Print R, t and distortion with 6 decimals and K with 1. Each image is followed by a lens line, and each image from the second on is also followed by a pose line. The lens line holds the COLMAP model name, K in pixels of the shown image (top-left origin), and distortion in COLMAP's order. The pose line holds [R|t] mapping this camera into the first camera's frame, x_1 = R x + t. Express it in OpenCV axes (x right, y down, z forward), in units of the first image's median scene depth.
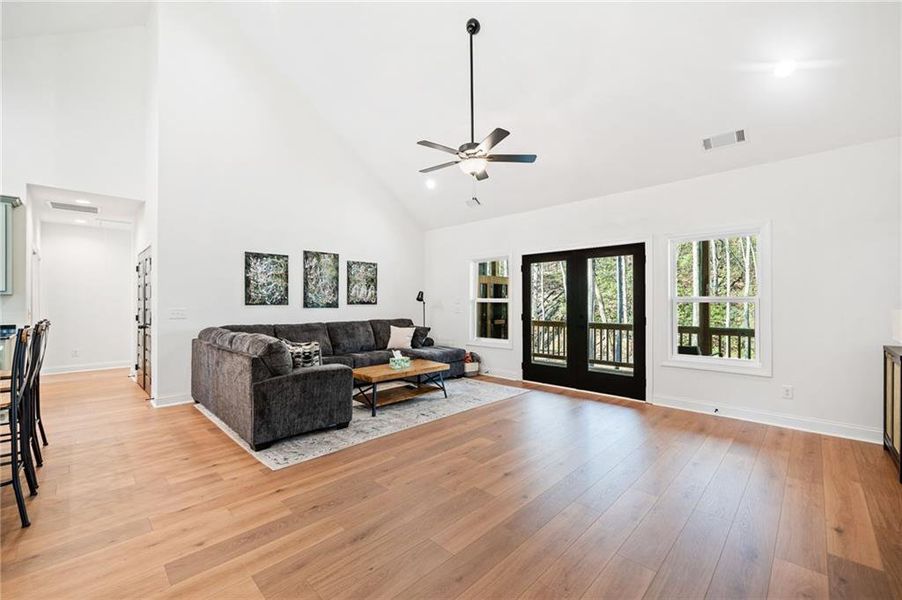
lens RADIAL K [[370.0, 0, 441.2], [0, 370.0, 301.0], [0, 0, 1]] dist [0.000247, 0.000096]
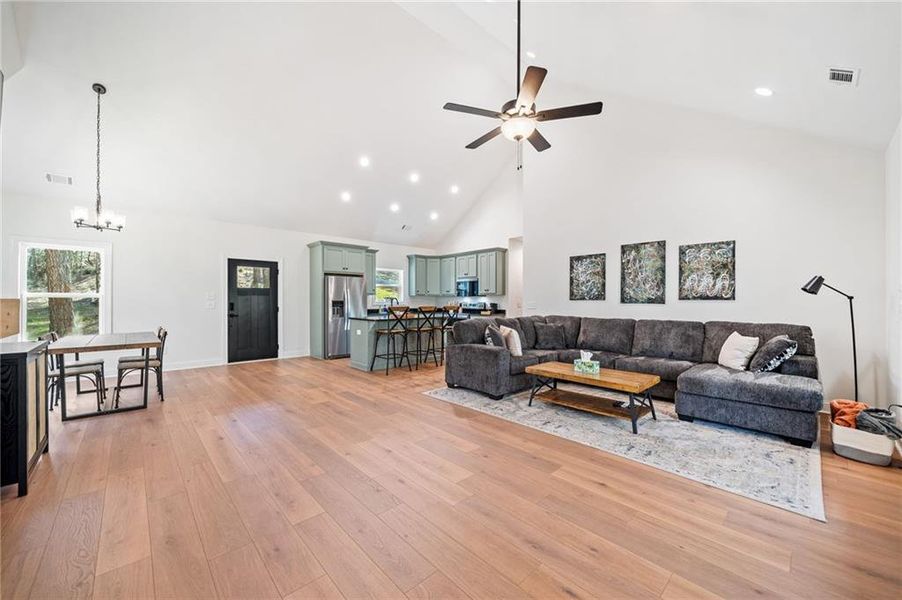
lens RADIAL K [[343.2, 0, 451.0], [0, 343.2, 300.0], [0, 0, 1]] dist [-0.000103, 0.000014]
pose [[-0.026913, -0.002283, -0.999635, 0.582229], [0.001957, 0.999995, -0.002336, 0.011682], [0.999636, -0.002019, -0.026908, 0.594339]]
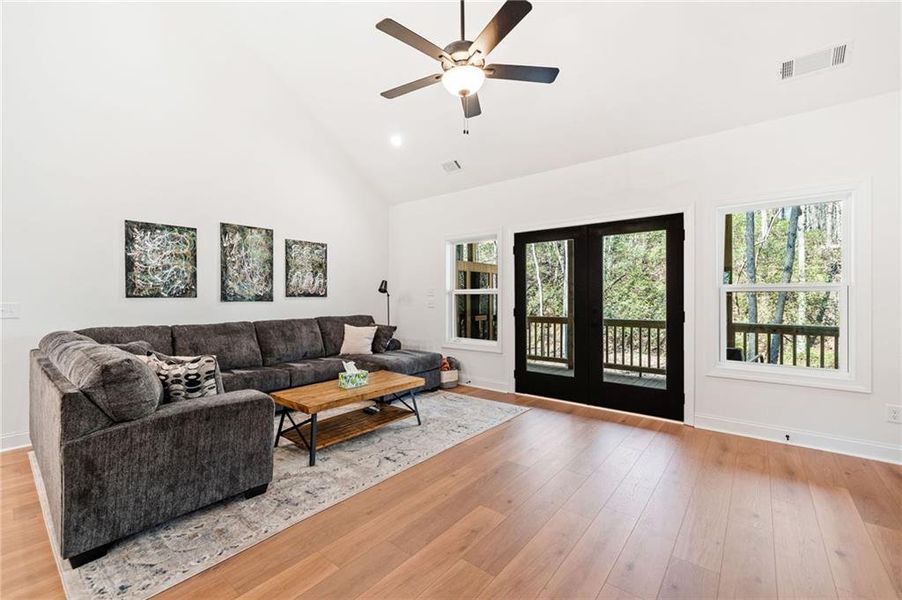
lens RADIAL K [[378.5, 0, 440.1], [0, 378.5, 298.2], [0, 0, 1]] dist [0.000718, -0.000018]
pose [[0.995904, -0.003231, 0.090362, -0.011644], [0.002546, 0.999967, 0.007693, 0.007551], [-0.090383, -0.007431, 0.995879, 0.231275]]
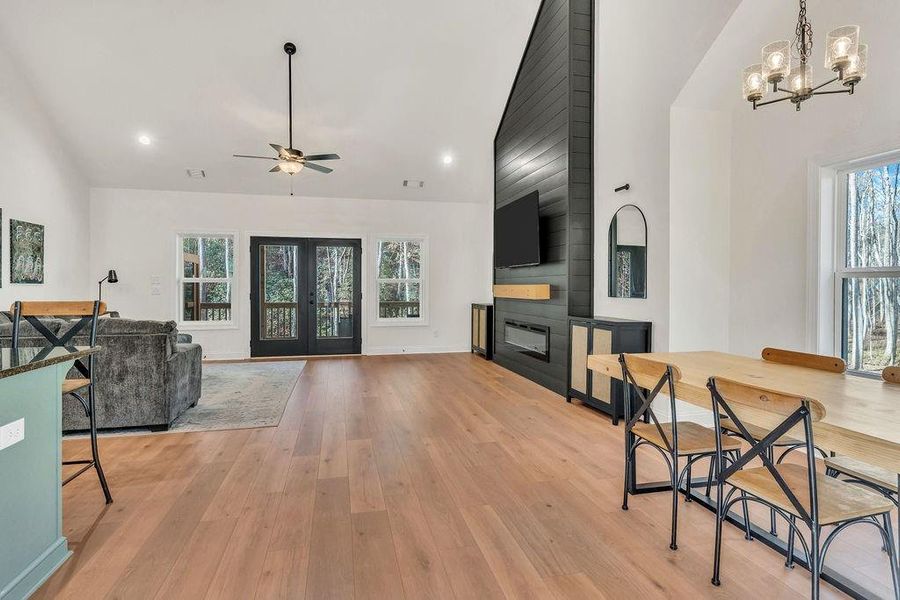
lens RADIAL K [[467.5, 0, 442.2], [0, 467.5, 289.9], [0, 0, 1]] dist [0.000618, 0.000272]
pose [[0.534475, -0.005308, 0.845167, -0.635746], [-0.003739, 0.999956, 0.008645, 0.012671], [-0.845176, -0.007781, 0.534432, -0.151454]]
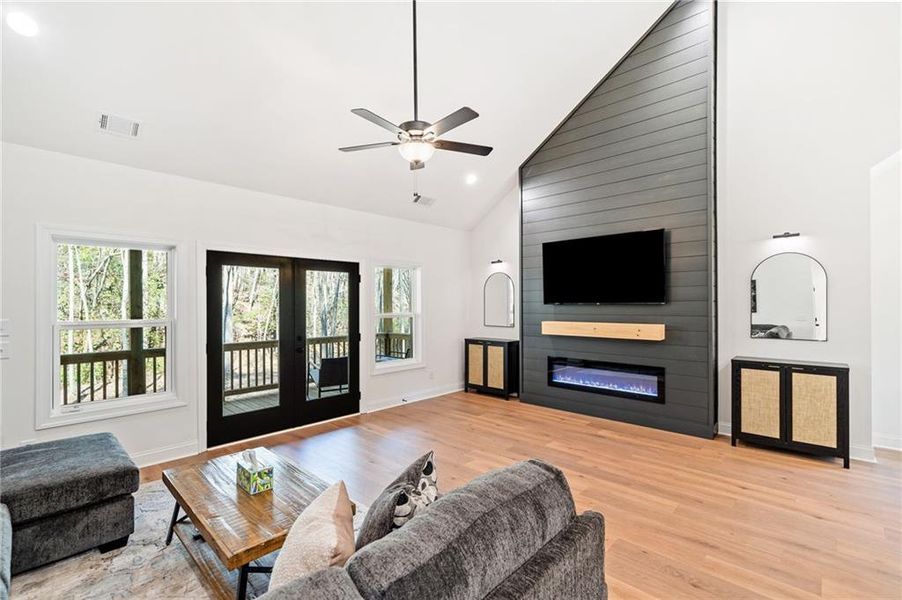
lens RADIAL K [[404.6, 0, 450.9], [0, 404.6, 302.9], [0, 0, 1]] dist [0.000759, 0.000193]
pose [[-0.029789, 0.000901, 0.999556, -0.514924], [-0.000337, 1.000000, -0.000912, -0.035737], [-0.999556, -0.000364, -0.029788, 0.651238]]
